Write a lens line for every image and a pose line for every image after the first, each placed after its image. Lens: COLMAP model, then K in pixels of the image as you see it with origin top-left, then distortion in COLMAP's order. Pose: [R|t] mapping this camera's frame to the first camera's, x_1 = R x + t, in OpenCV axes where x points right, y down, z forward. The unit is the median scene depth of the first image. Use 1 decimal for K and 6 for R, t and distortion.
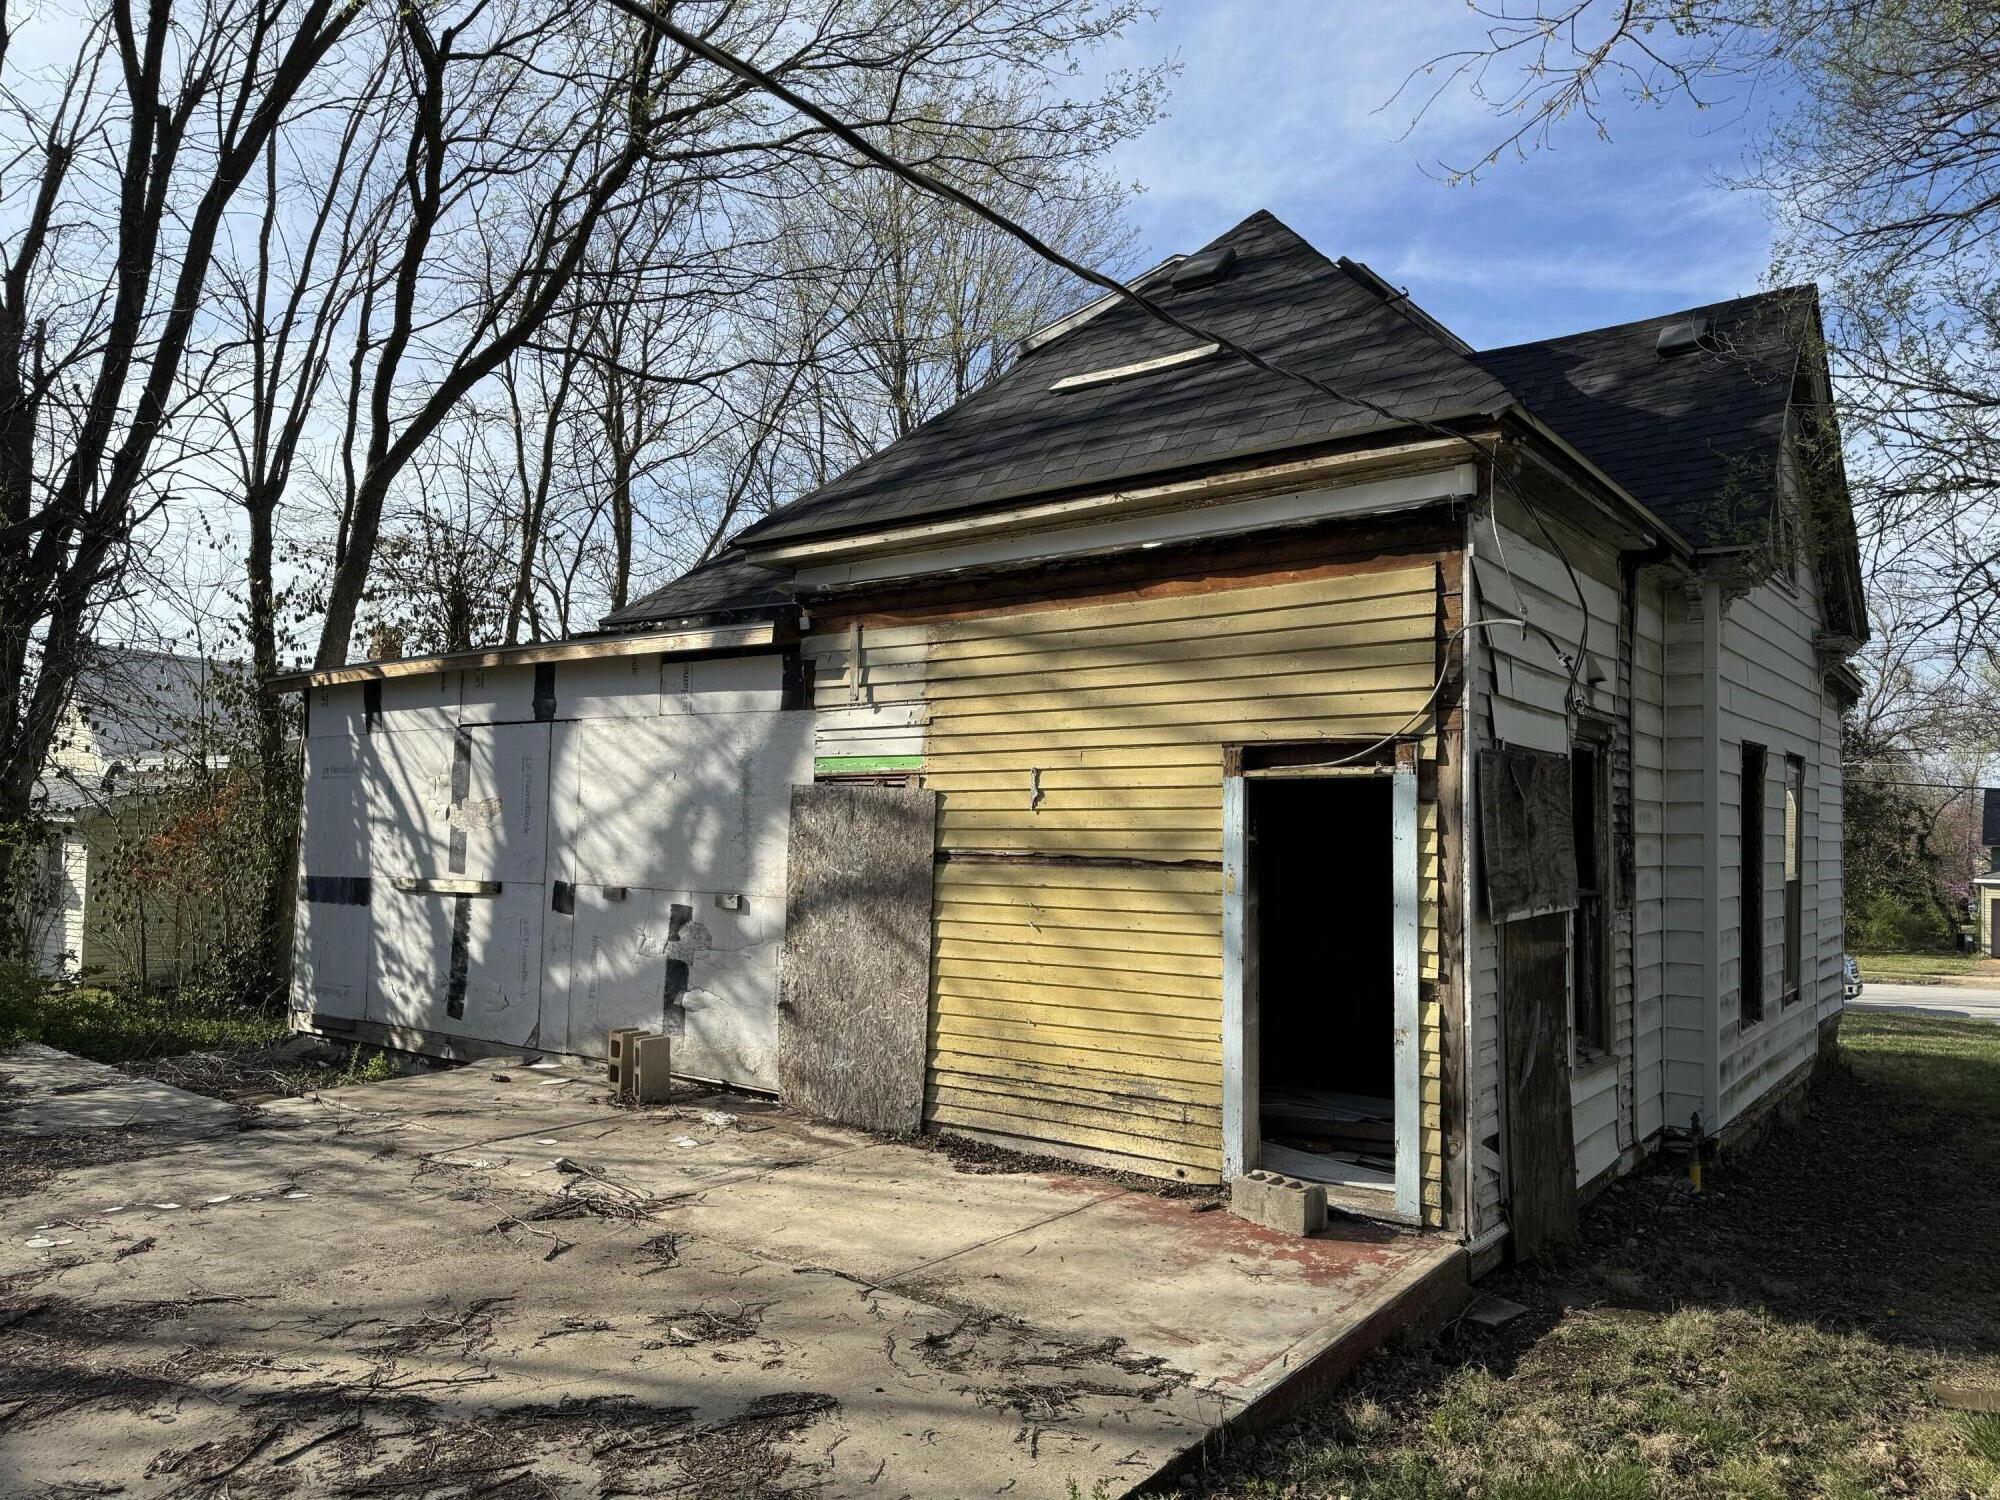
lens RADIAL K [[1379.1, 0, 1009.6], [0, 1379.1, 745.6], [0, 0, 1]] dist [0.098925, -0.040037]
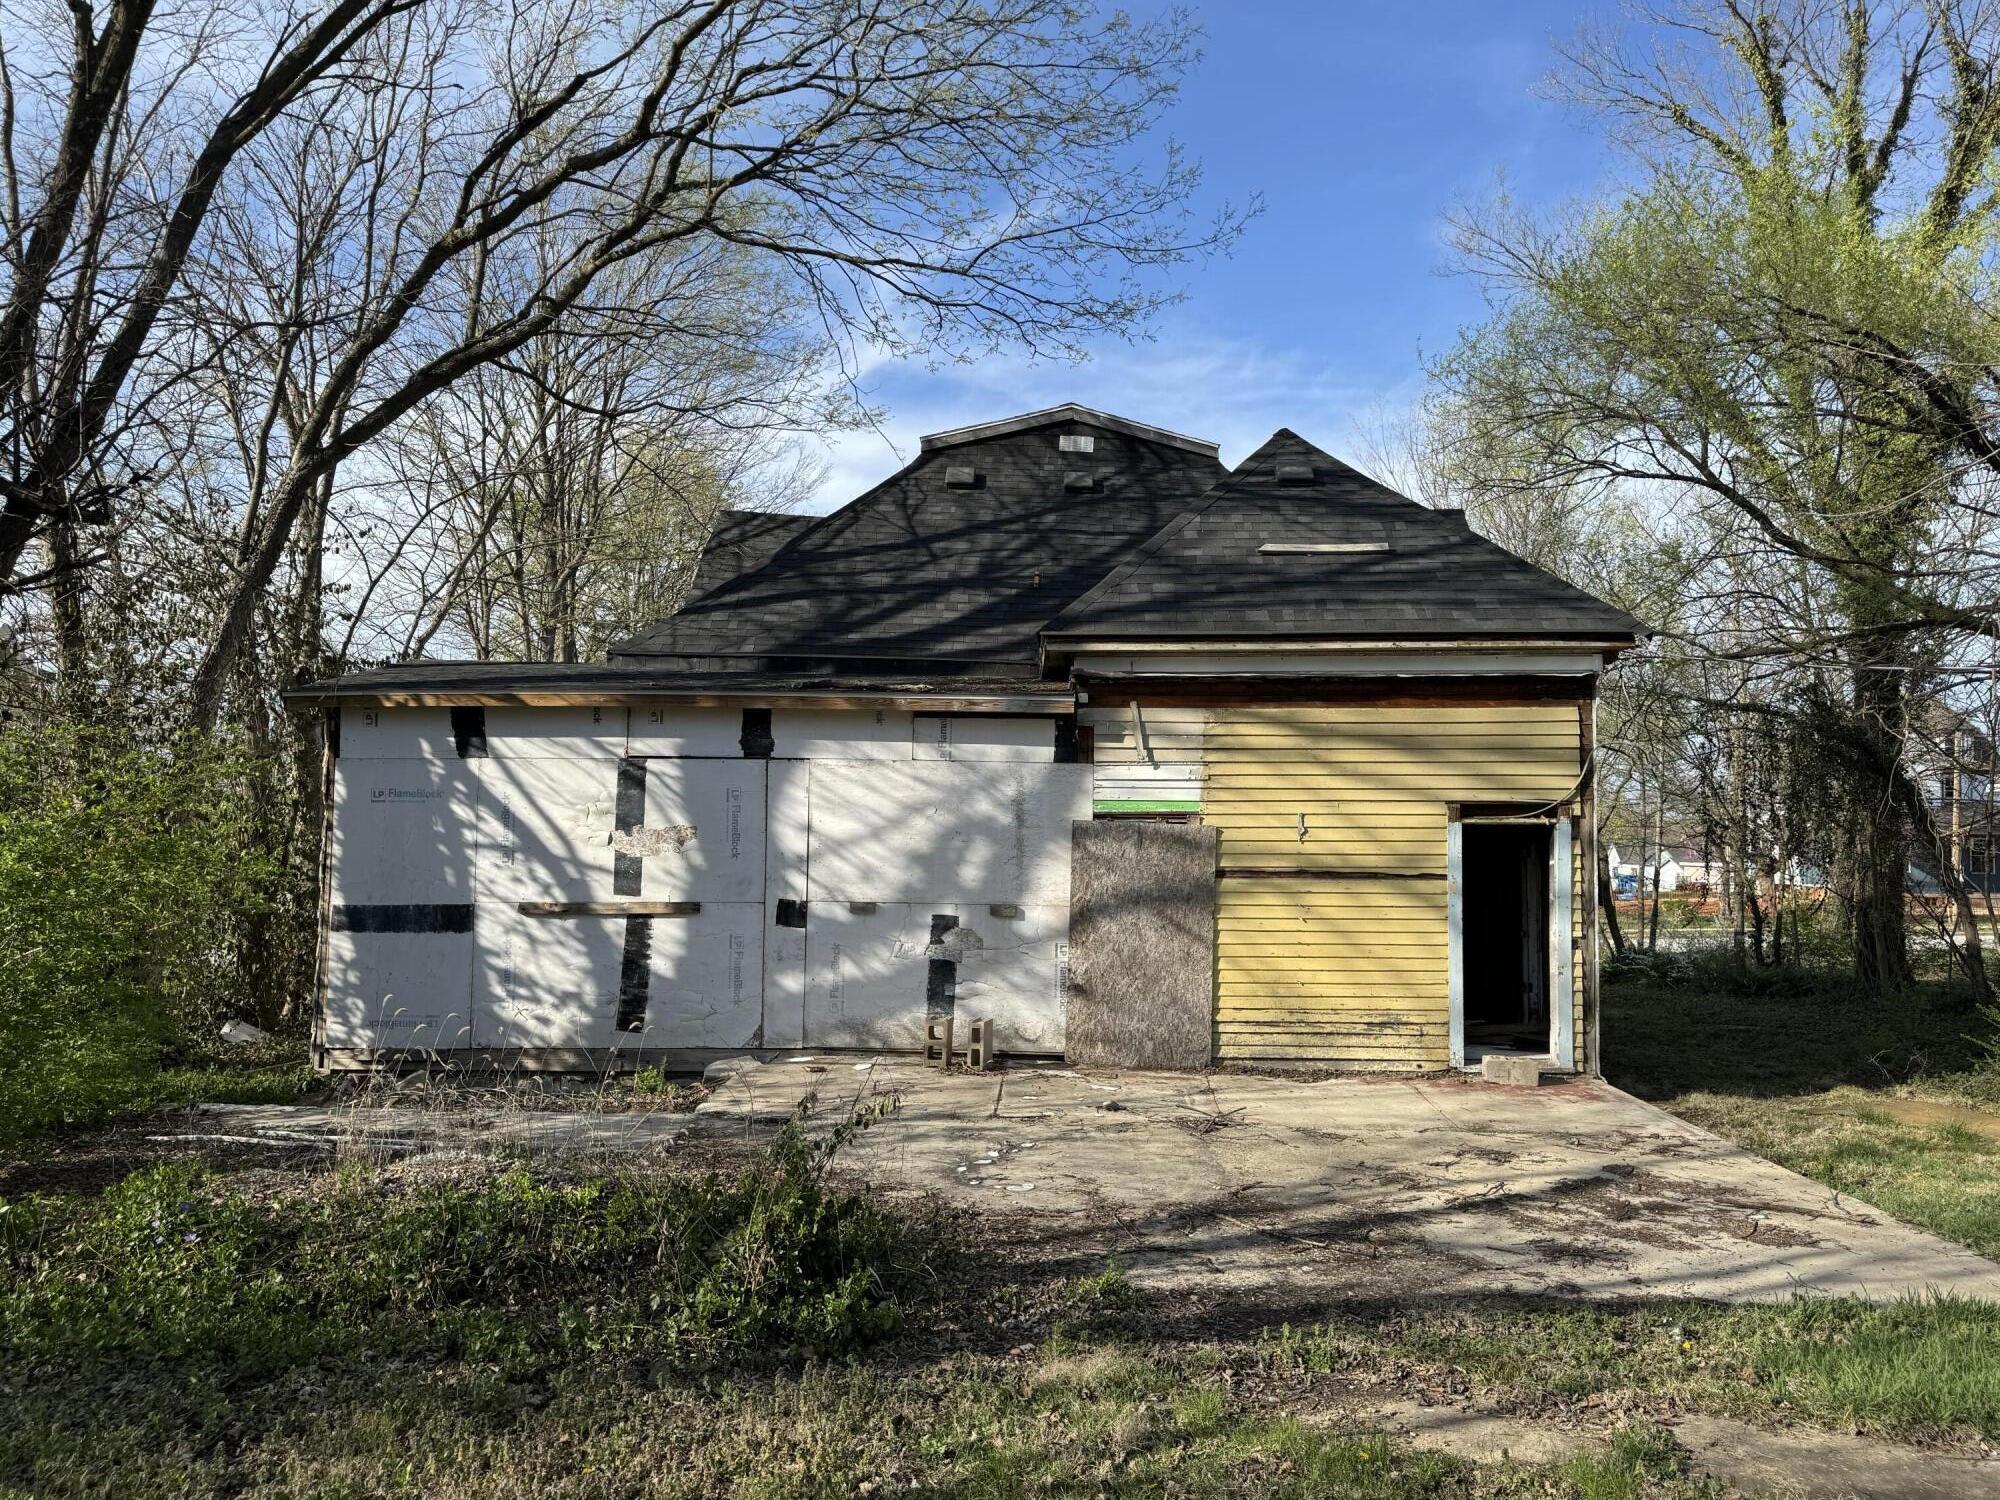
lens RADIAL K [[1379.1, 0, 982.9], [0, 1379.1, 740.4], [0, 0, 1]] dist [0.098925, -0.040037]
pose [[0.809593, 0.027320, 0.586355, -1.031994], [-0.032675, 0.999465, -0.001453, -0.044086], [-0.586081, -0.017983, 0.810053, -0.013140]]
